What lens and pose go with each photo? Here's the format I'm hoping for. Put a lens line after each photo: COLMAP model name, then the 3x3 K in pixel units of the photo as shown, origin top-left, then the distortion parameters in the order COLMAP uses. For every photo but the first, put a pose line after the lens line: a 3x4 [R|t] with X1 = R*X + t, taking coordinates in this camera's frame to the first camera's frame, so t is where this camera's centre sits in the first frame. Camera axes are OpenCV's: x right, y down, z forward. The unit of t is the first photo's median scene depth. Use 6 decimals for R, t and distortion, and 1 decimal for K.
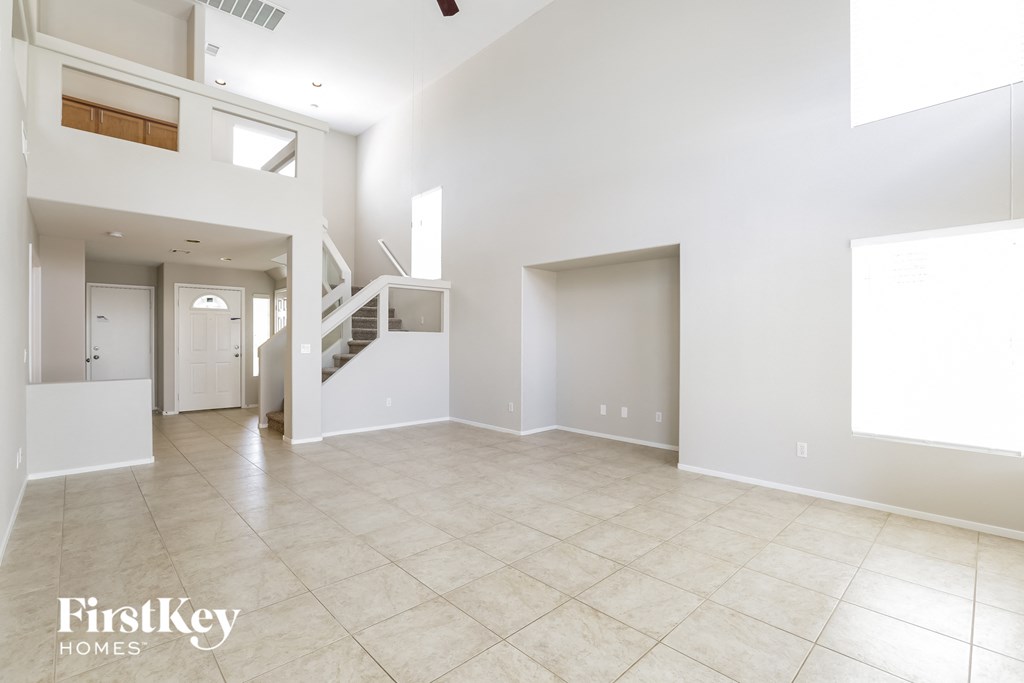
lens RADIAL K [[470.3, 0, 509.1], [0, 470.3, 337.0], [0, 0, 1]] dist [-0.037921, 0.000196]
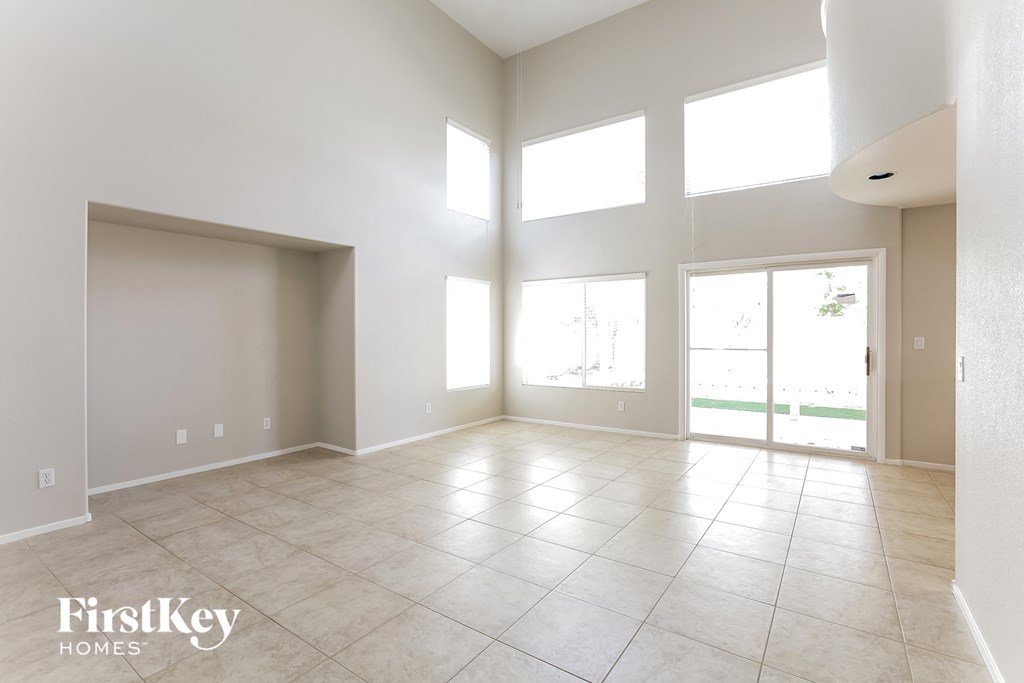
lens RADIAL K [[470.3, 0, 509.1], [0, 470.3, 337.0], [0, 0, 1]] dist [-0.037921, 0.000196]
pose [[-0.200449, -0.007000, 0.979679, -0.989361], [-0.001919, 0.999975, 0.006752, -0.000909], [-0.979702, -0.000527, -0.200458, 1.120247]]
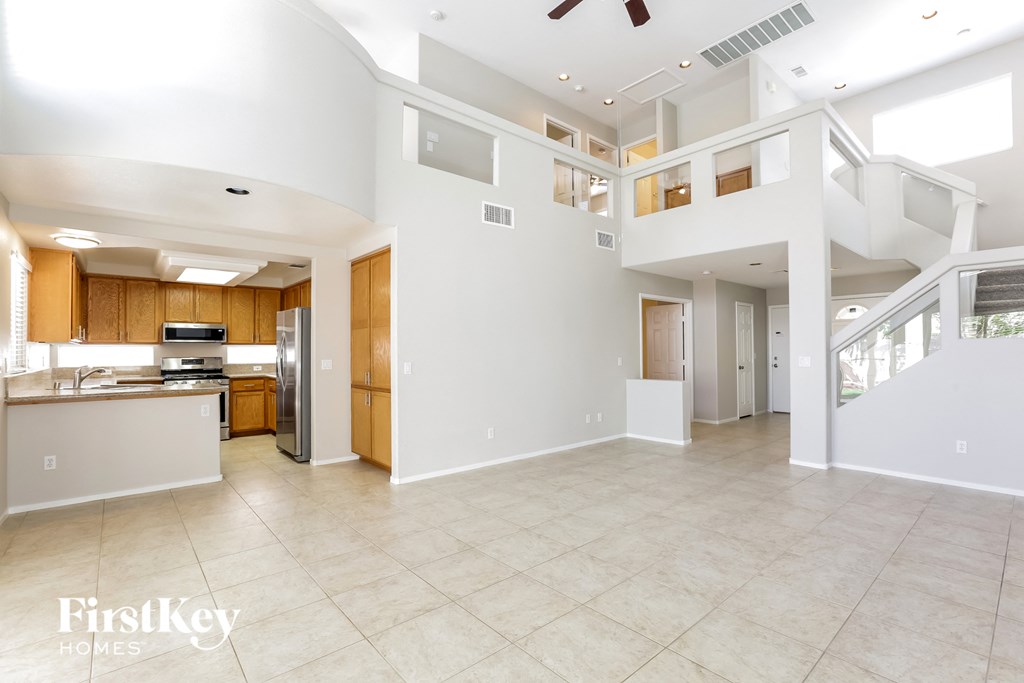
lens RADIAL K [[461.2, 0, 512.0], [0, 461.2, 341.5], [0, 0, 1]] dist [-0.047705, 0.013067]
pose [[-0.045401, -0.024346, -0.998672, 0.744464], [0.009614, 0.999646, -0.024807, 0.004782], [0.998923, -0.010727, -0.045151, 0.758628]]
